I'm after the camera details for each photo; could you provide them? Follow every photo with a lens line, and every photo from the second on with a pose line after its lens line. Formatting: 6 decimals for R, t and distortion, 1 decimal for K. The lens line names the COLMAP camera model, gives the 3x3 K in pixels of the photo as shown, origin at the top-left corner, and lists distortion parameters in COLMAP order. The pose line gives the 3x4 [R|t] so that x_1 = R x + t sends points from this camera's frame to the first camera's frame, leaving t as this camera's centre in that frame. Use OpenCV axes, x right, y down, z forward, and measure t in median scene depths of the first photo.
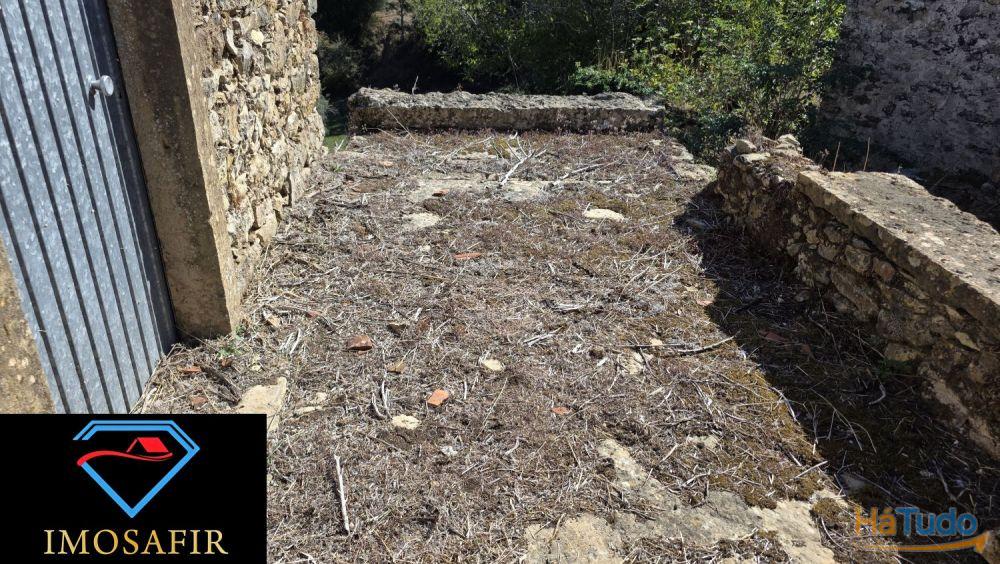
lens RADIAL K [[667.6, 0, 492.3], [0, 667.6, 279.9], [0, 0, 1]] dist [0.064685, -0.064162]
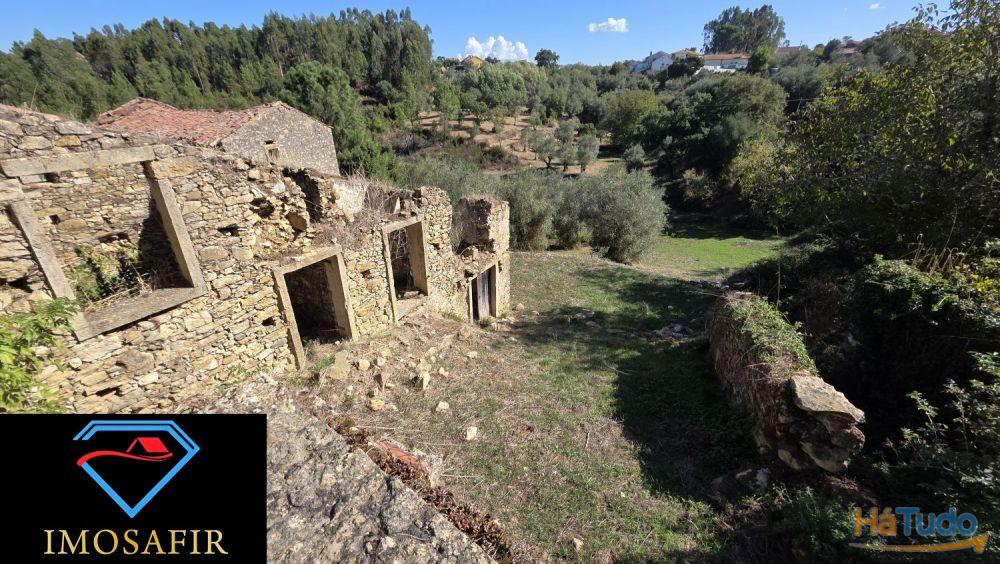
lens RADIAL K [[398.6, 0, 500.2], [0, 398.6, 281.2], [0, 0, 1]] dist [0.002258, -0.000300]
pose [[0.762120, 0.234149, -0.603612, 0.247826], [-0.269460, 0.962442, 0.033124, -0.598292], [0.588698, 0.137405, 0.796590, 1.120671]]
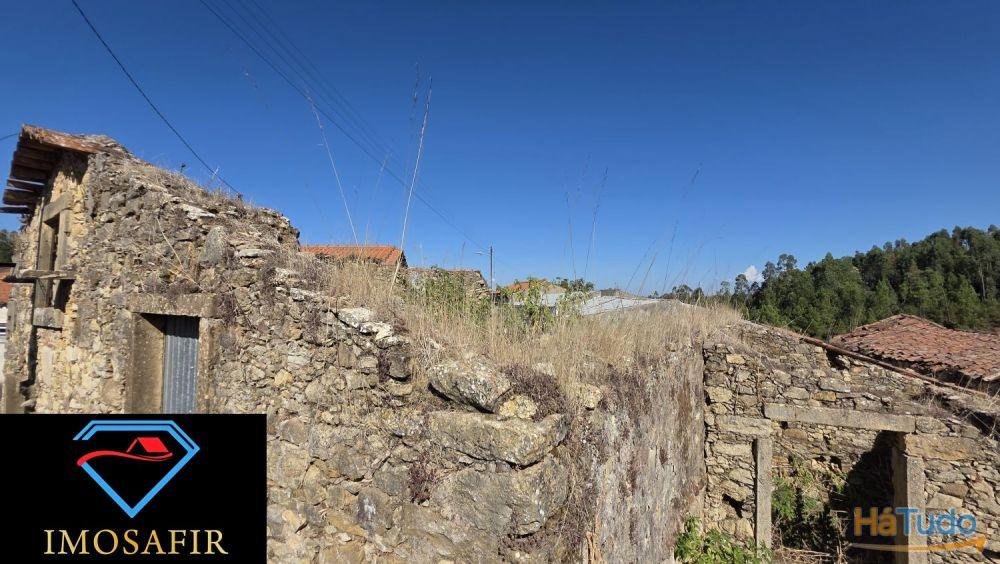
lens RADIAL K [[398.6, 0, 500.2], [0, 398.6, 281.2], [0, 0, 1]] dist [0.002258, -0.000300]
pose [[-0.565070, -0.075623, -0.821570, 0.035162], [-0.410424, 0.889602, 0.200401, -0.738601], [0.715715, 0.450432, -0.533725, 1.052628]]
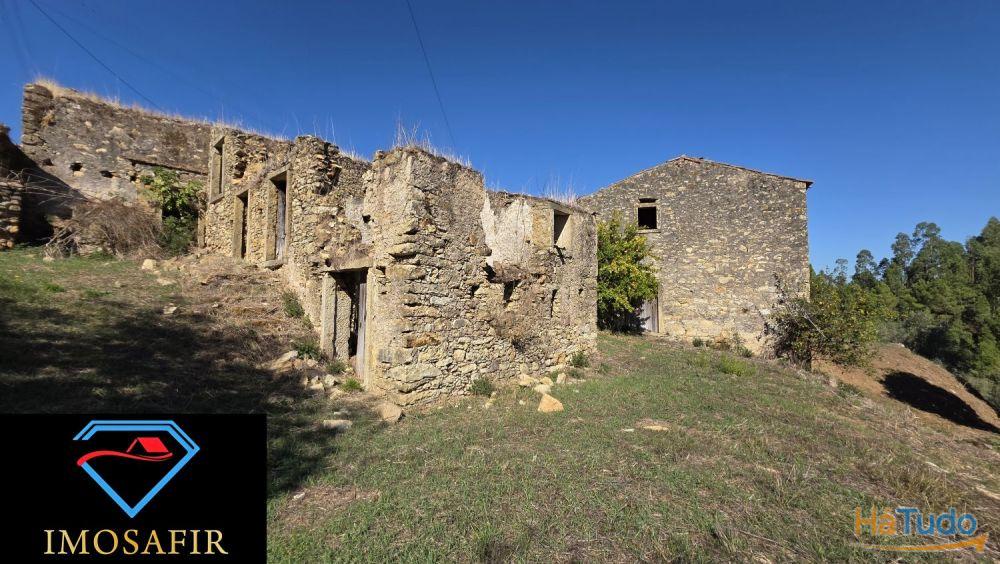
lens RADIAL K [[398.6, 0, 500.2], [0, 398.6, 281.2], [0, 0, 1]] dist [0.002258, -0.000300]
pose [[-0.778813, -0.067078, -0.623660, -1.158412], [-0.323150, 0.895074, 0.307272, -1.239919], [0.537610, 0.440843, -0.718772, 5.111009]]
